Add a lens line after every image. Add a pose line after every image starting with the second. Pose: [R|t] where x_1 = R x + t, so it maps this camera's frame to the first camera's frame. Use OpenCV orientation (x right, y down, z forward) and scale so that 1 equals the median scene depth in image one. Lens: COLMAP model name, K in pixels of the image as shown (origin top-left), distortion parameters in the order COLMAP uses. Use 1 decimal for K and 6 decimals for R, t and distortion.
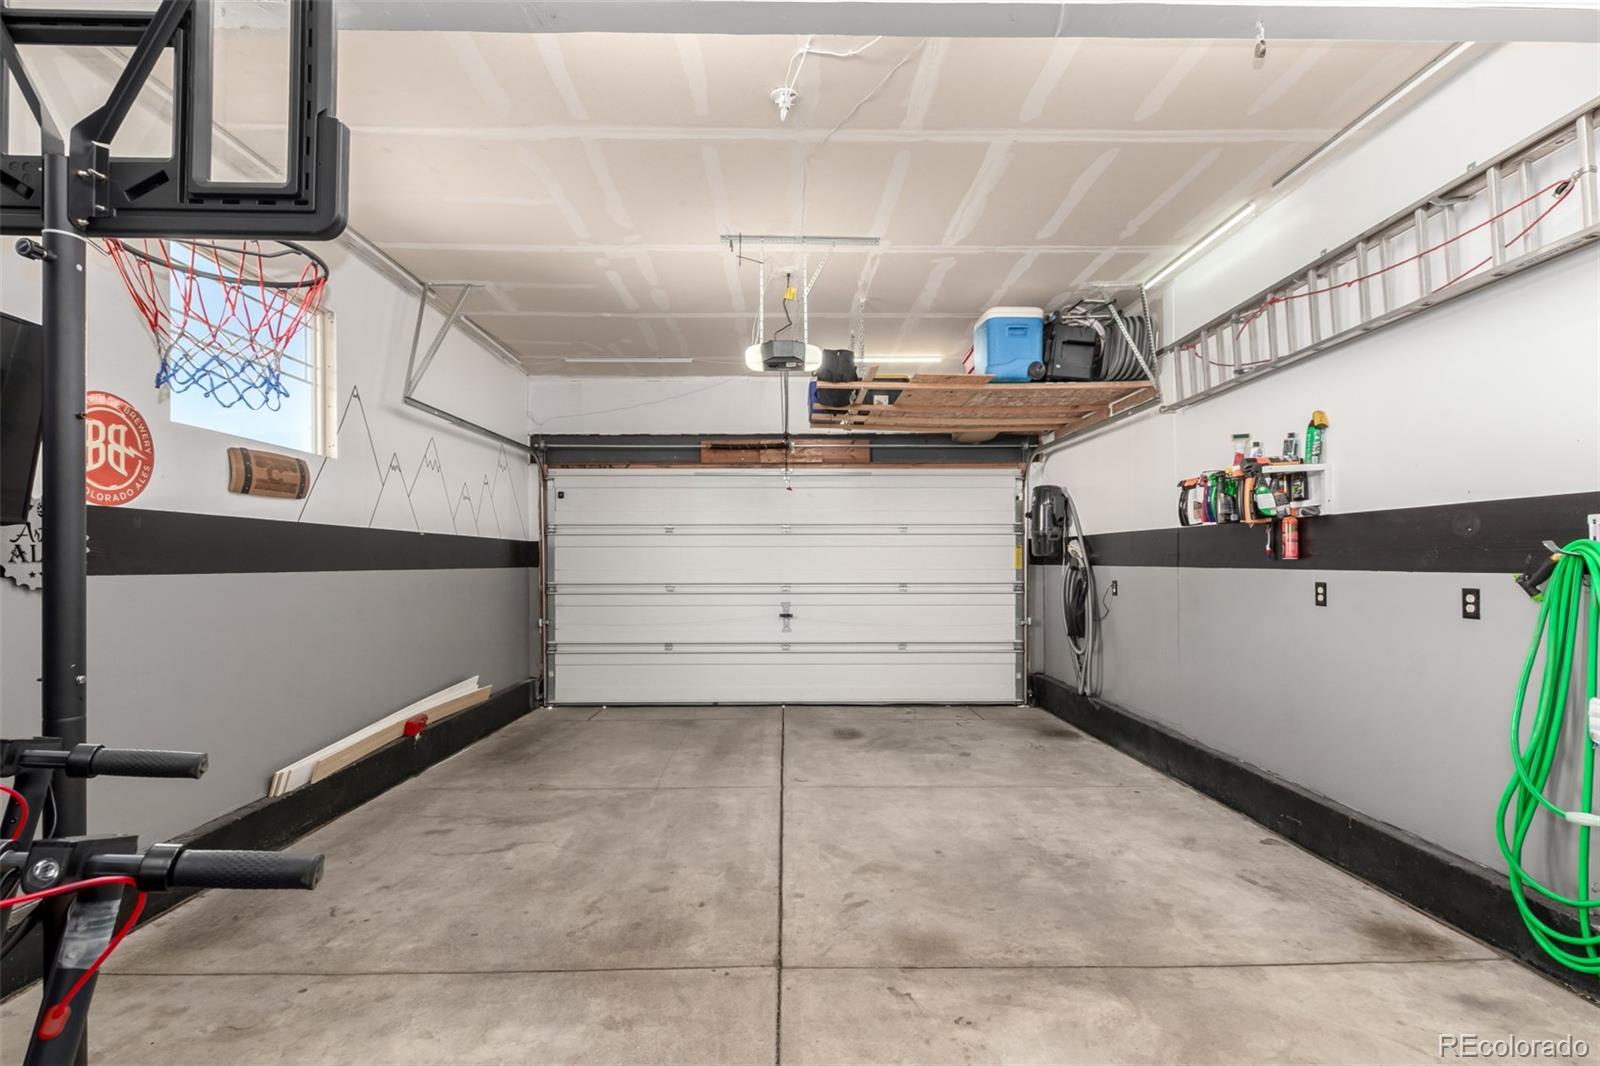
lens RADIAL K [[738.8, 0, 805.1], [0, 738.8, 561.7], [0, 0, 1]] dist [0.005398, -0.003140]
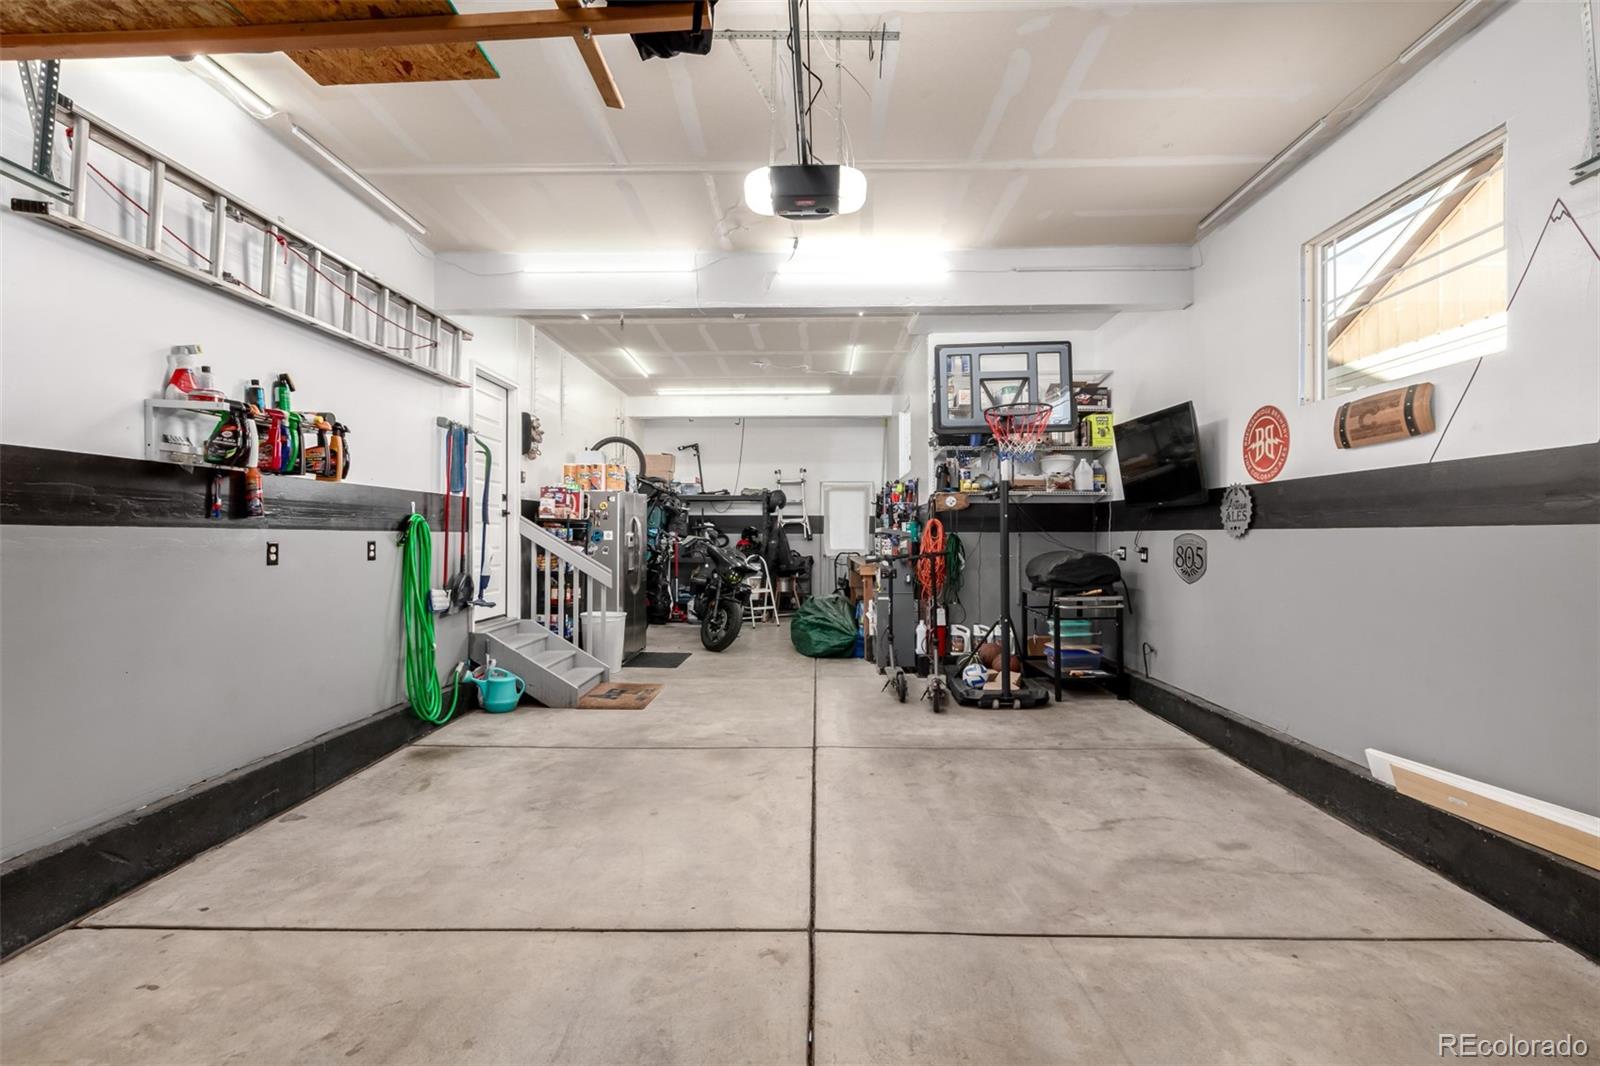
lens RADIAL K [[738.8, 0, 800.8], [0, 738.8, 530.0], [0, 0, 1]] dist [0.005398, -0.003140]
pose [[-0.998758, 0.004005, 0.049668, -0.073844], [0.003574, 0.999955, -0.008757, 0.026500], [-0.049701, -0.008569, -0.998727, 2.217230]]
